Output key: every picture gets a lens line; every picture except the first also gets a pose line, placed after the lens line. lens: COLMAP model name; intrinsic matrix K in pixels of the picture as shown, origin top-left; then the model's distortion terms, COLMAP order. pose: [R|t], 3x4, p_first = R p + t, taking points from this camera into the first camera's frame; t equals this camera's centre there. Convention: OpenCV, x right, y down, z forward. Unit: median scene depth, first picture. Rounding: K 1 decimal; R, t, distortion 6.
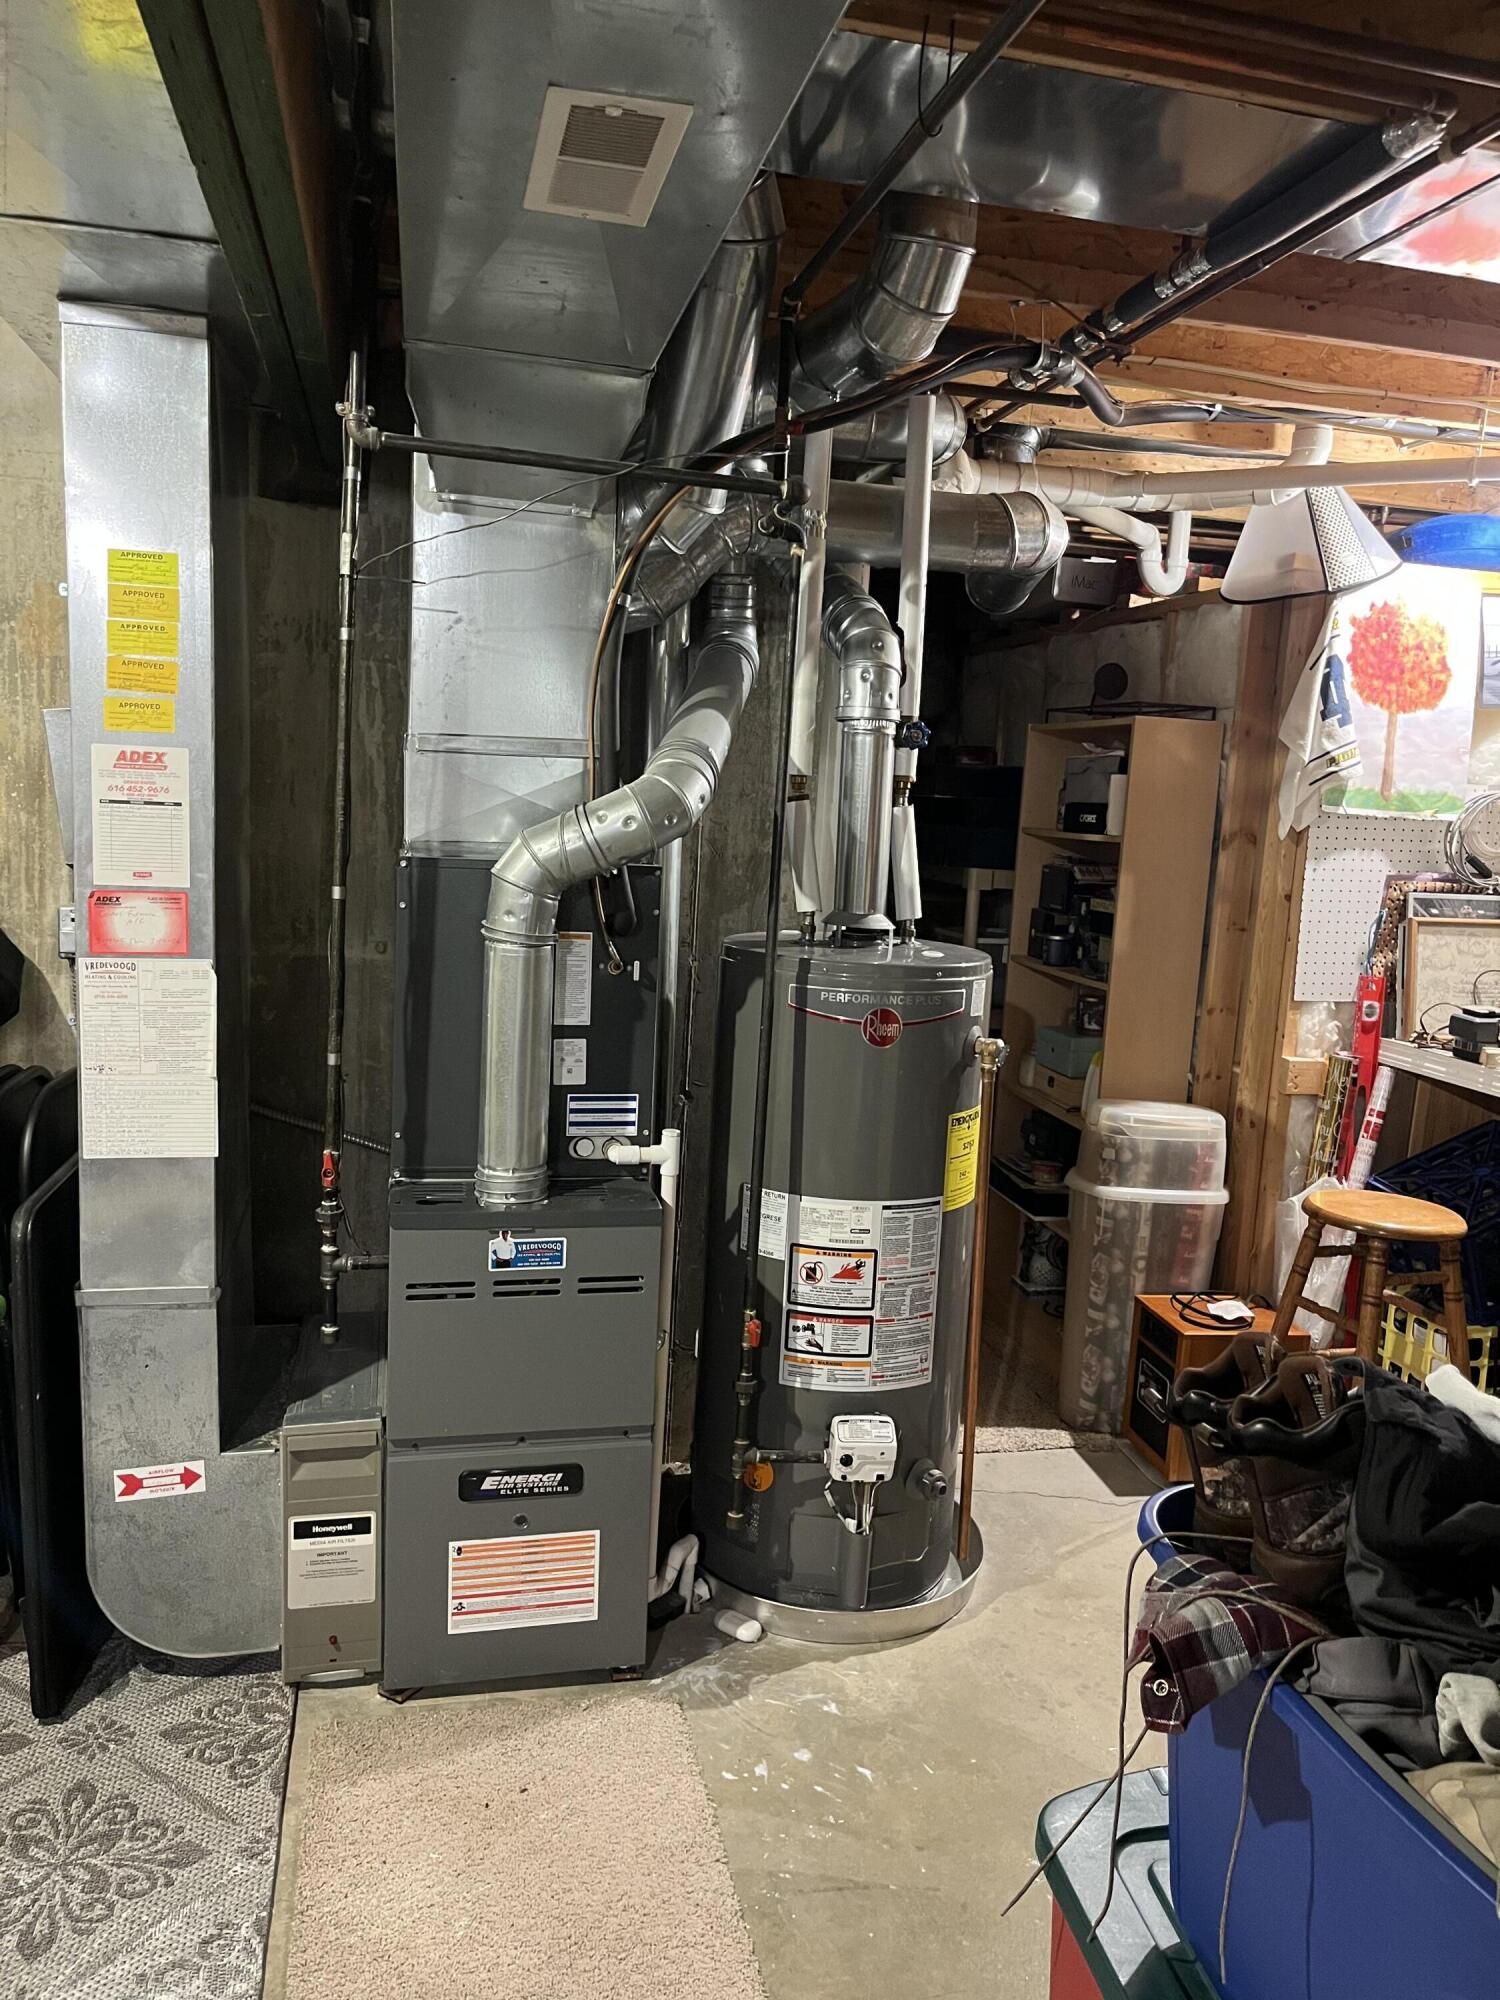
lens RADIAL K [[1530.6, 0, 749.1], [0, 1530.6, 999.3], [0, 0, 1]] dist [0.017288, -0.000910]
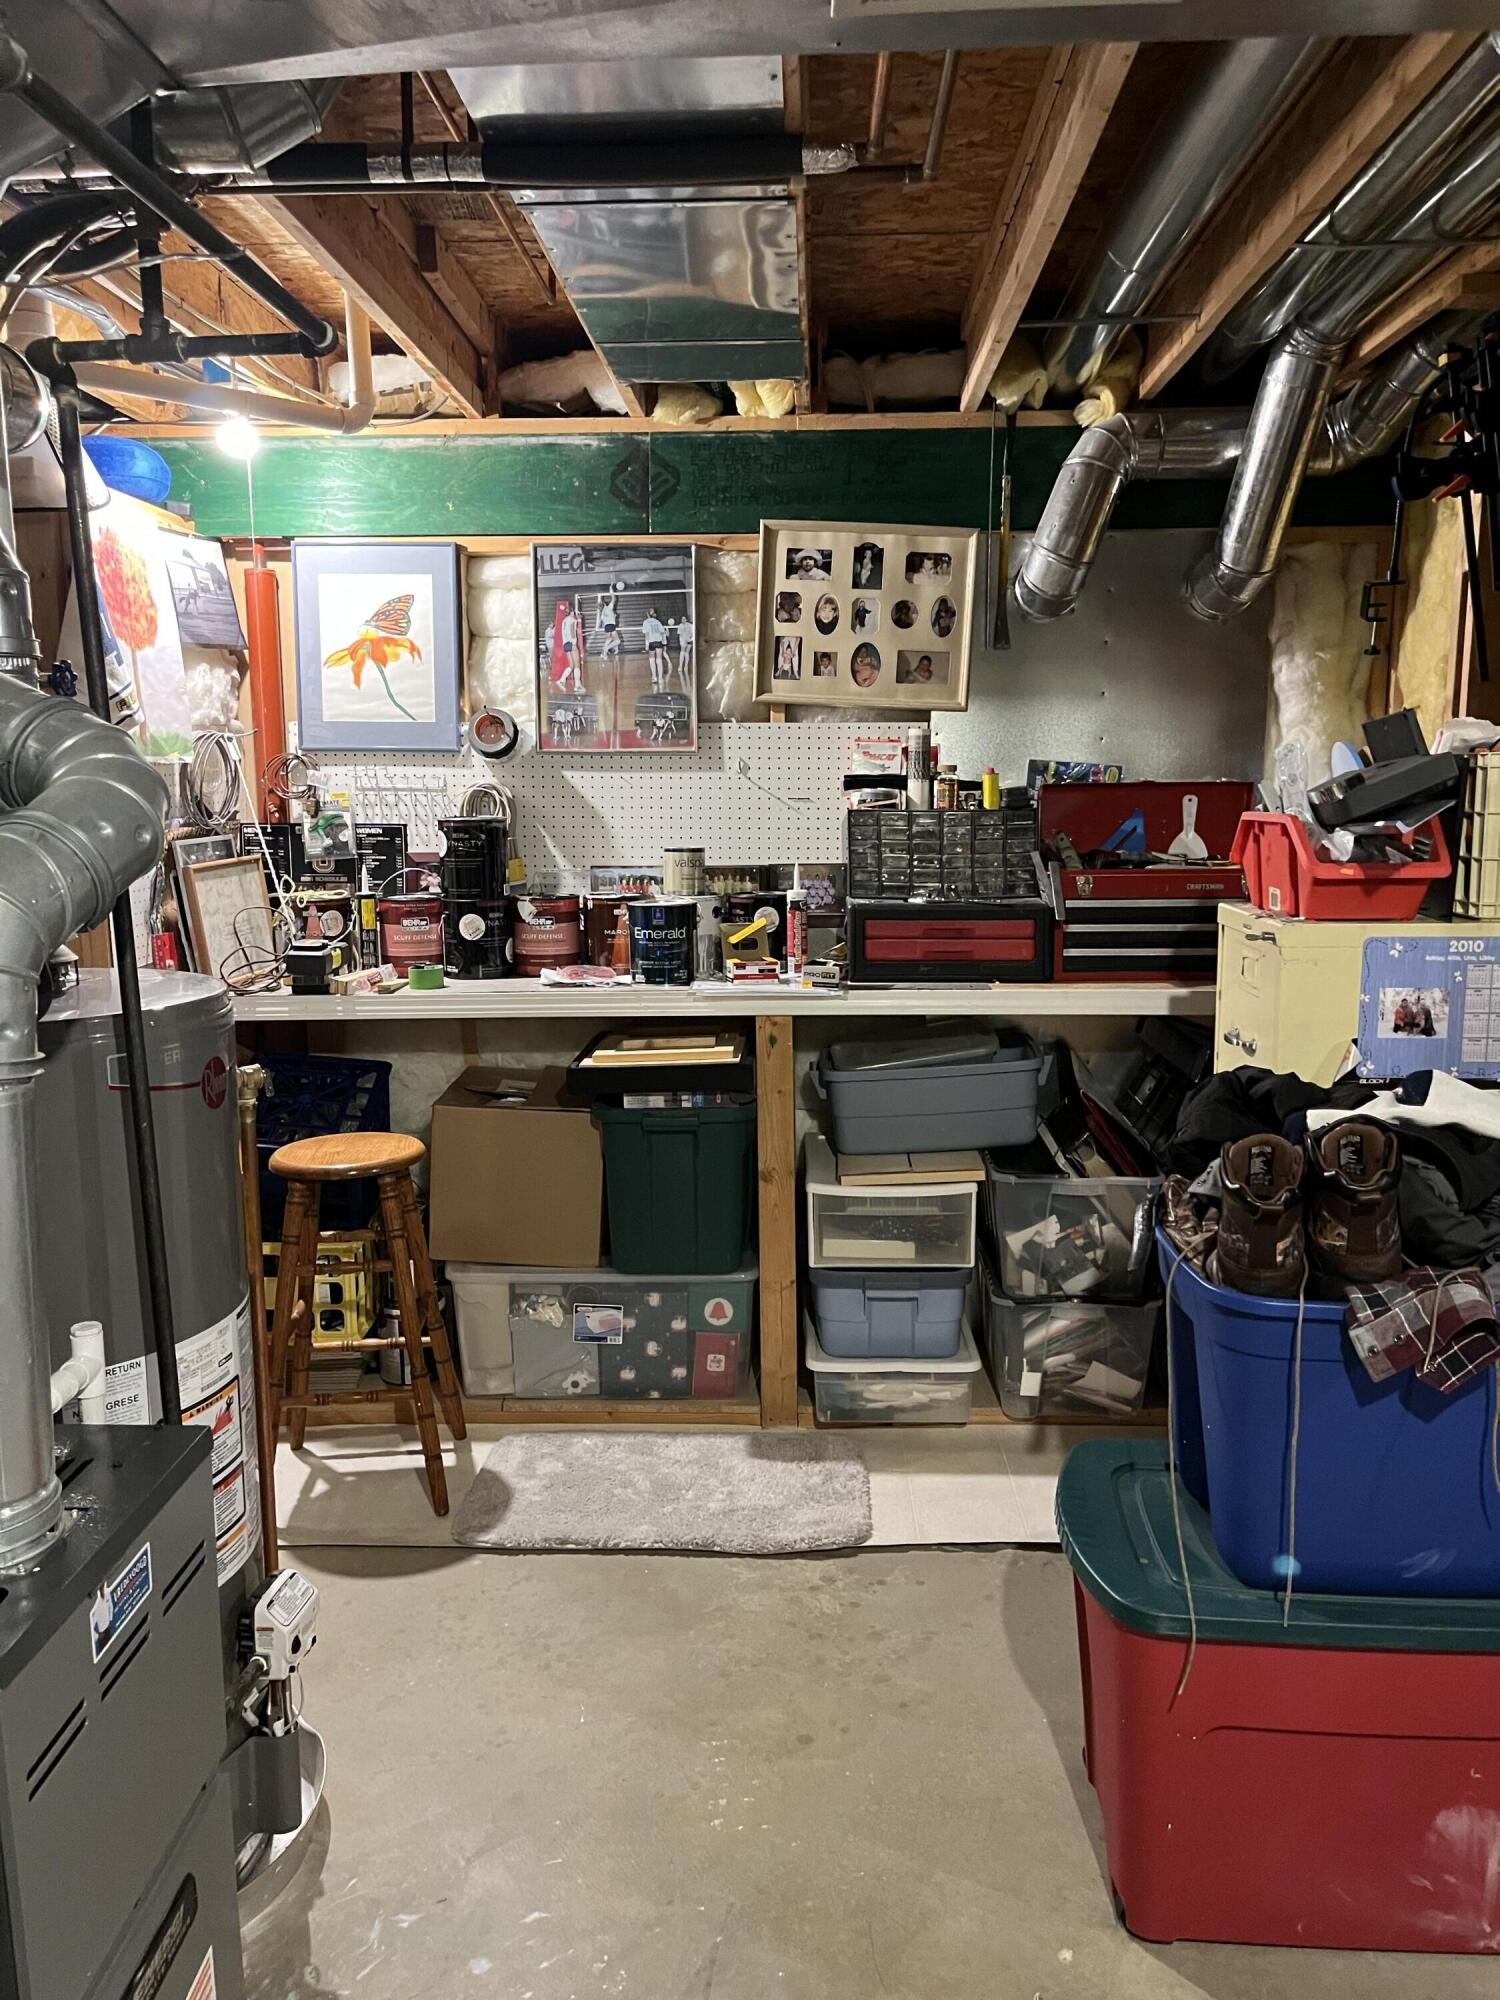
lens RADIAL K [[1530.6, 0, 752.0], [0, 1530.6, 1001.9], [0, 0, 1]] dist [0.017288, -0.000910]
pose [[0.242798, -0.205570, 0.948045, -0.422408], [0.151014, 0.973384, 0.172389, -0.084732], [-0.958250, 0.101312, 0.267380, 0.423950]]
